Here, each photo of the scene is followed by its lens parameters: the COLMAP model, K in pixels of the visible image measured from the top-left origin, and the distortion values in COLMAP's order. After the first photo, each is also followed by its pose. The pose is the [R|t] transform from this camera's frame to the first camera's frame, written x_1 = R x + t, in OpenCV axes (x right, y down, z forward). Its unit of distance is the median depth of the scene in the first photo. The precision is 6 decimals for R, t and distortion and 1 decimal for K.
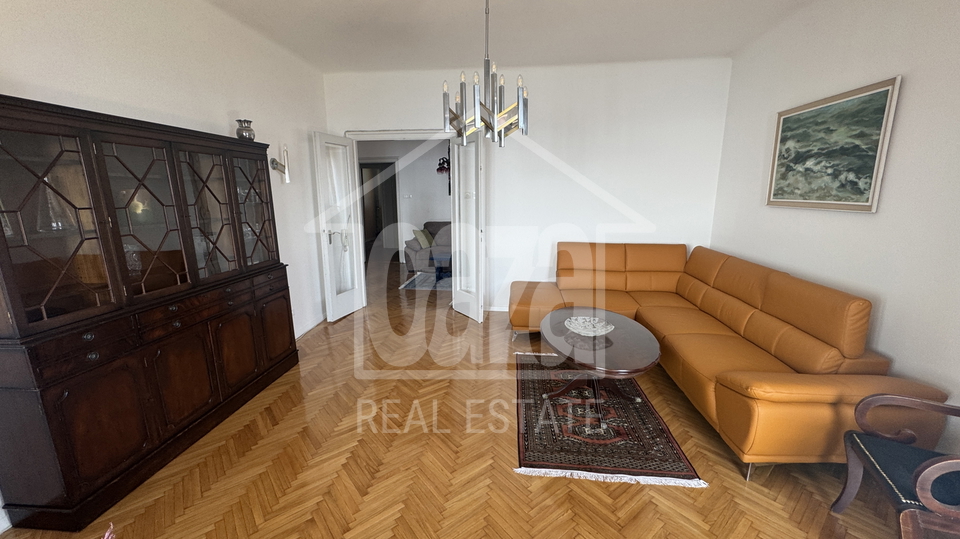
lens RADIAL K [[383.3, 0, 480.0], [0, 383.3, 269.5], [0, 0, 1]] dist [-0.005812, -0.000064]
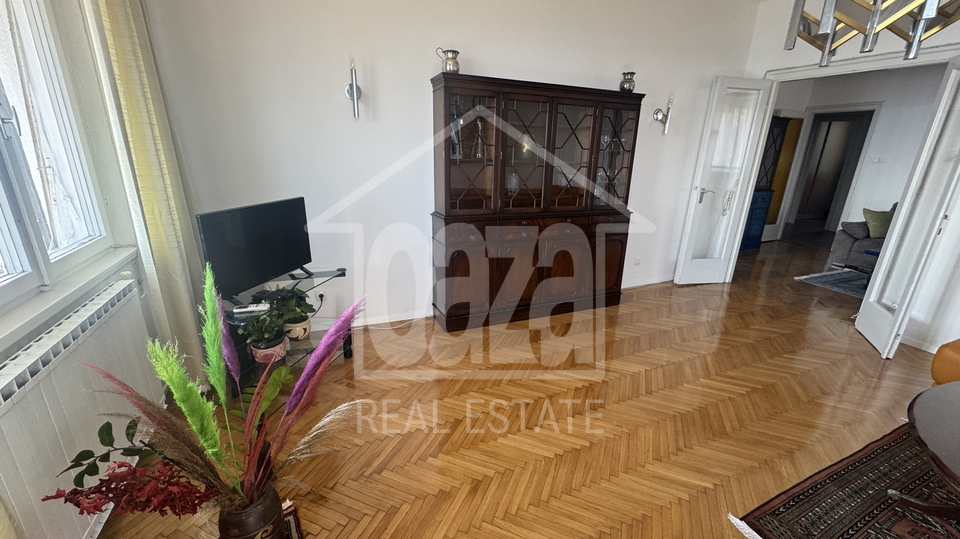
lens RADIAL K [[384.0, 0, 480.0], [0, 384.0, 269.5], [0, 0, 1]] dist [-0.001515, 0.000046]
pose [[0.483072, 0.284399, -0.828105, 0.249323], [-0.206617, 0.956095, 0.207826, 0.005595], [0.850853, 0.070706, 0.520625, 0.115091]]
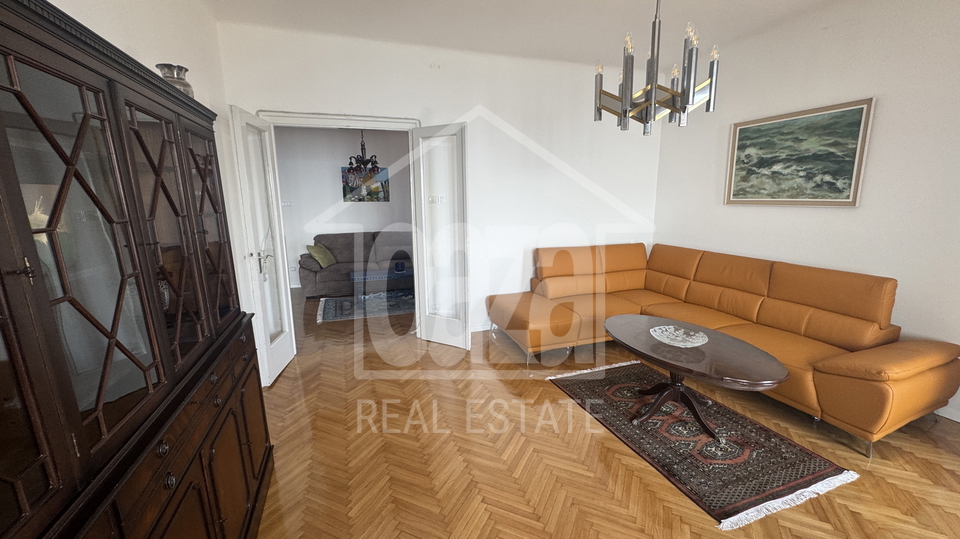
lens RADIAL K [[383.3, 0, 480.0], [0, 383.3, 269.5], [0, 0, 1]] dist [-0.005812, -0.000064]
pose [[0.902637, -0.087444, 0.421427, -0.488413], [0.095101, 0.995464, 0.002861, -0.056403], [-0.419766, 0.037495, 0.906858, 0.332988]]
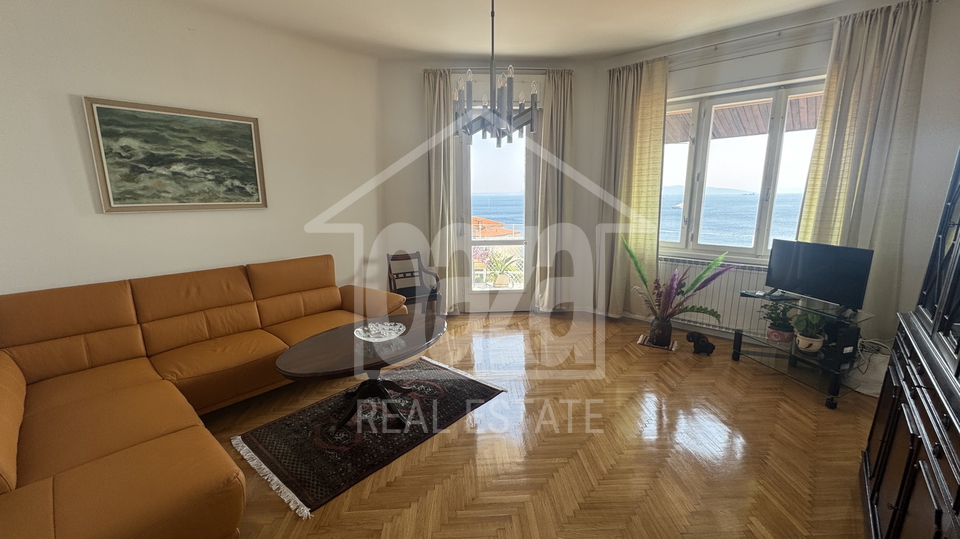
lens RADIAL K [[384.0, 0, 480.0], [0, 384.0, 269.5], [0, 0, 1]] dist [-0.001515, 0.000046]
pose [[-0.805297, -0.105762, 0.583363, -0.434941], [0.129186, 0.929015, 0.346760, -0.279048], [-0.578626, 0.354607, -0.734469, 1.400093]]
